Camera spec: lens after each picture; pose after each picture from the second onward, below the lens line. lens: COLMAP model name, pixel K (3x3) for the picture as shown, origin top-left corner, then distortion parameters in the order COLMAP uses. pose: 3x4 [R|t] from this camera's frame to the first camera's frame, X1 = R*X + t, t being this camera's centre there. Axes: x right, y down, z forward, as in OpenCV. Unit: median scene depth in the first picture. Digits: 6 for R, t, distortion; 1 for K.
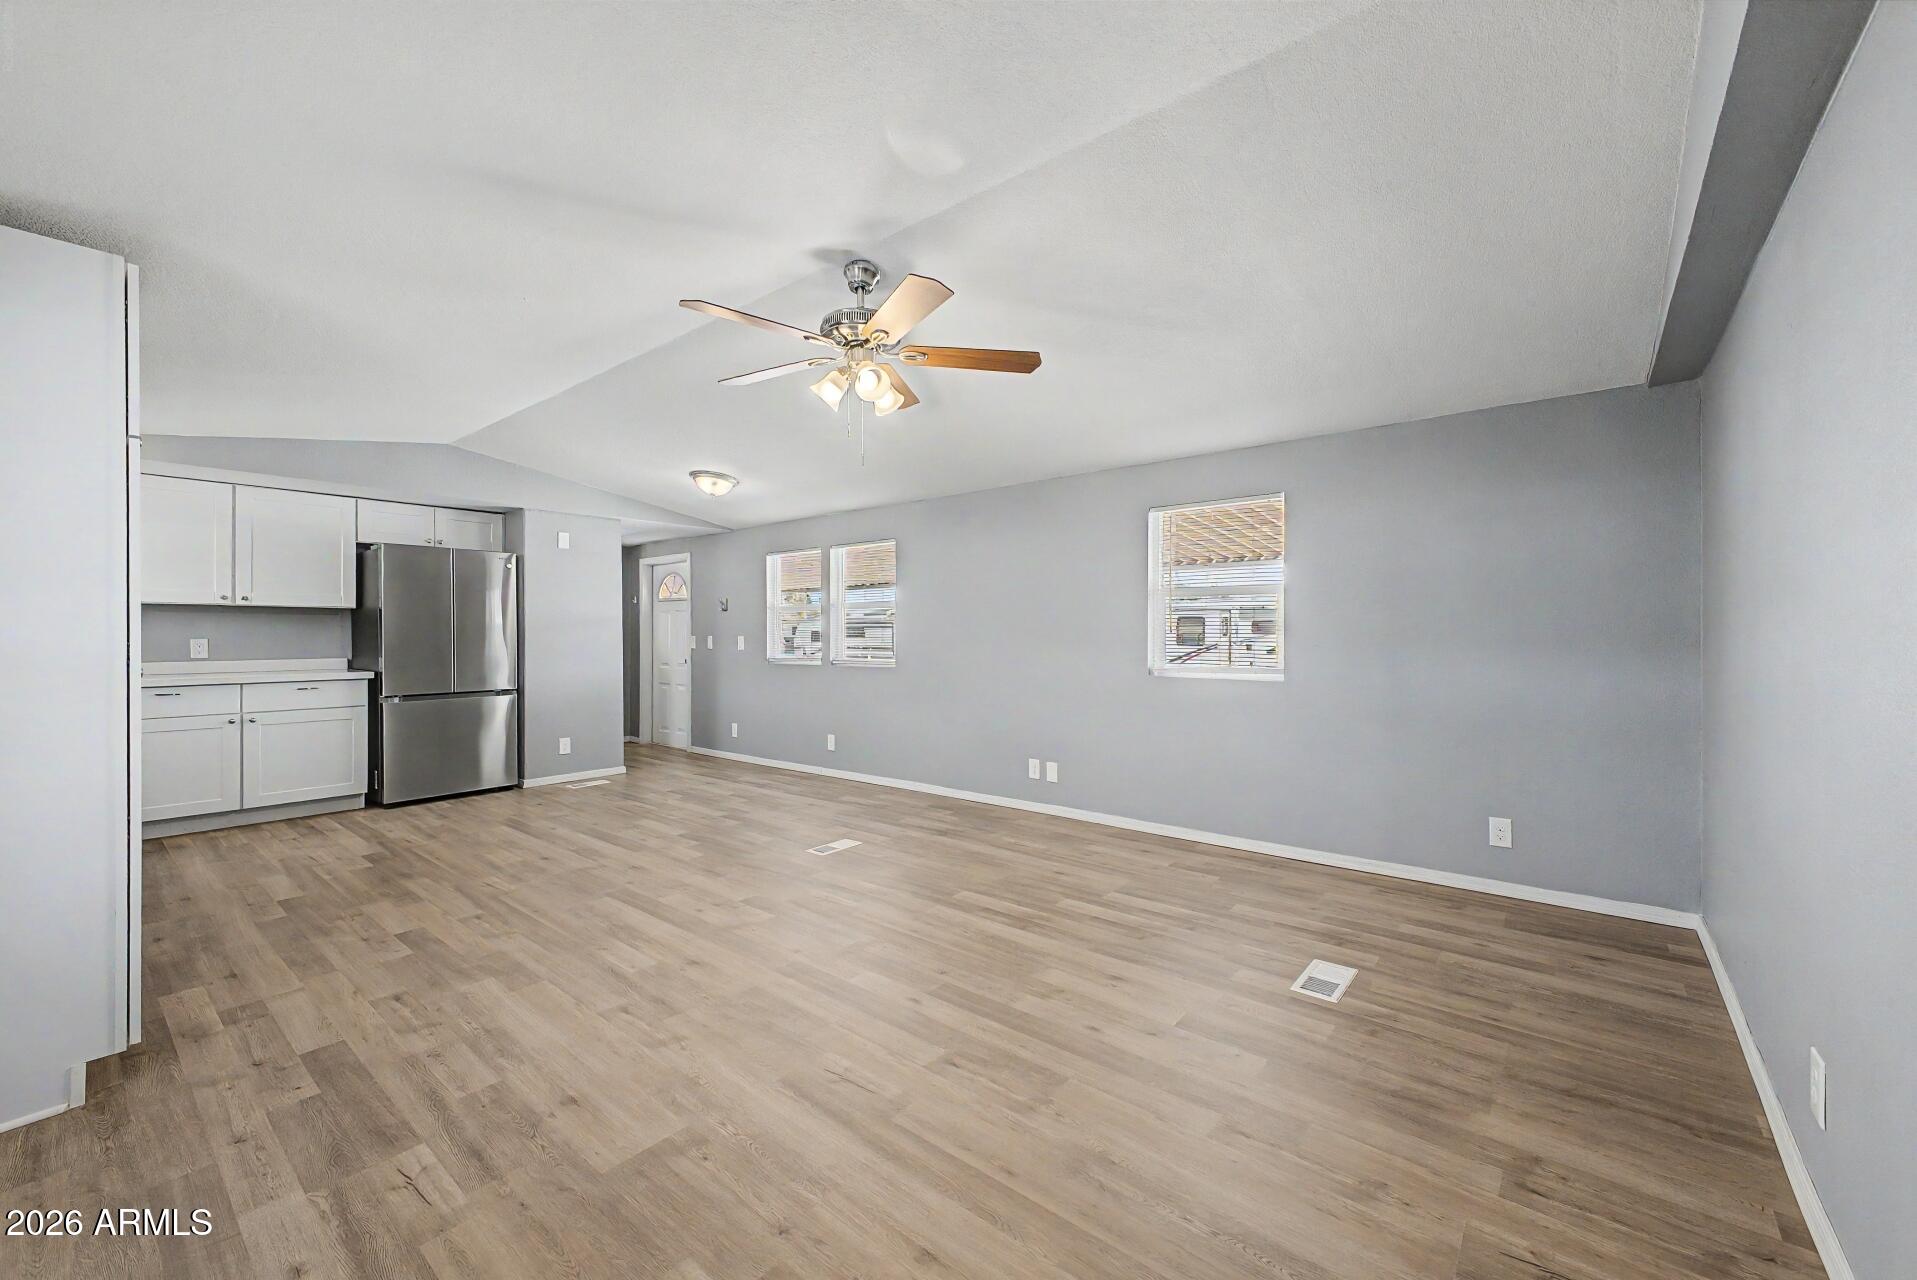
lens RADIAL K [[749.7, 0, 957.5], [0, 749.7, 636.2], [0, 0, 1]] dist [0.017121, -0.003457]
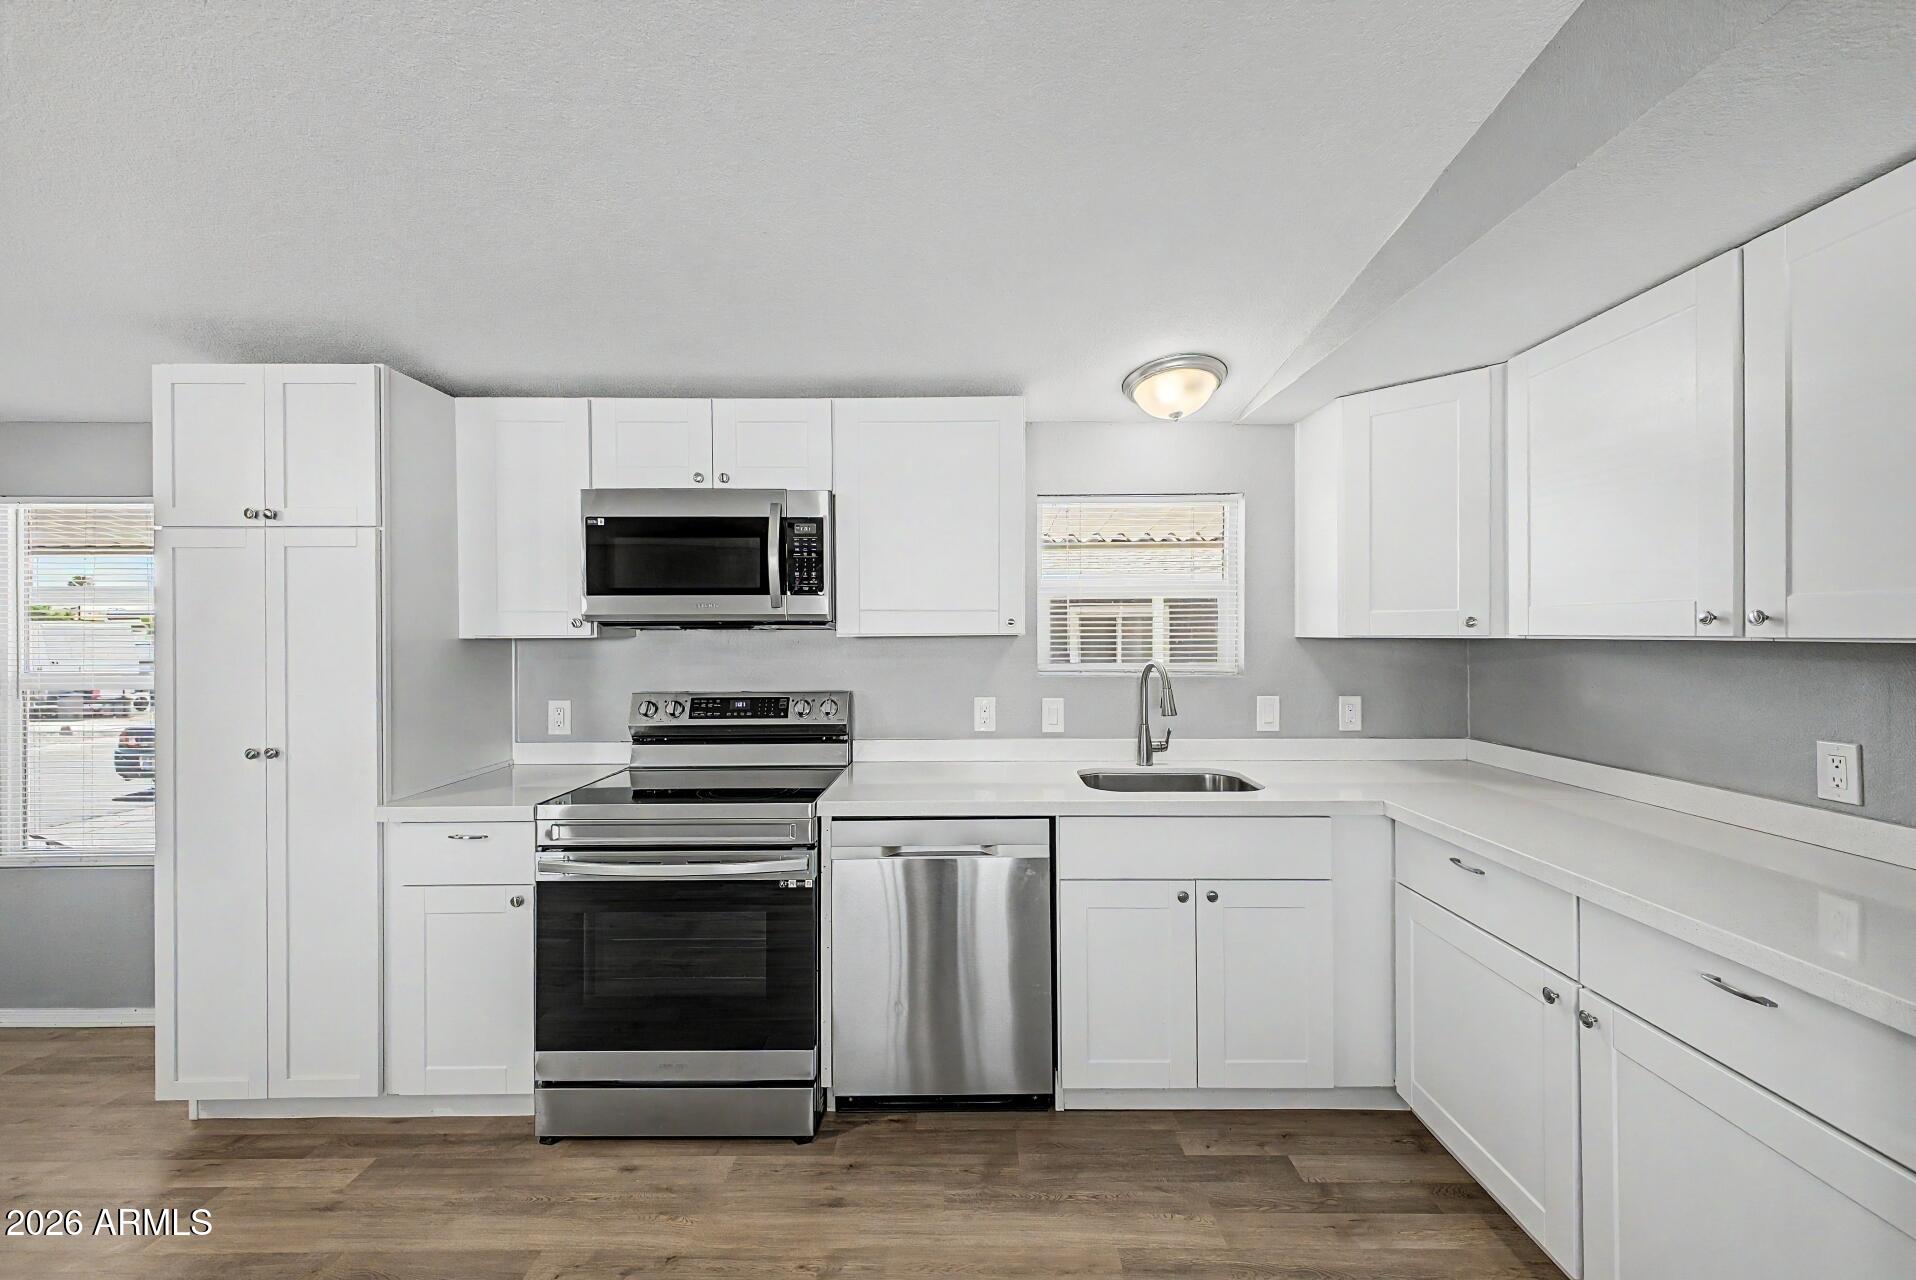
lens RADIAL K [[749.3, 0, 964.3], [0, 749.3, 635.9], [0, 0, 1]] dist [0.017121, -0.003457]
pose [[-0.769760, 0.004217, -0.638320, -0.488582], [0.002455, 0.999990, 0.003646, -0.041944], [0.638329, 0.001240, -0.769763, 0.975160]]
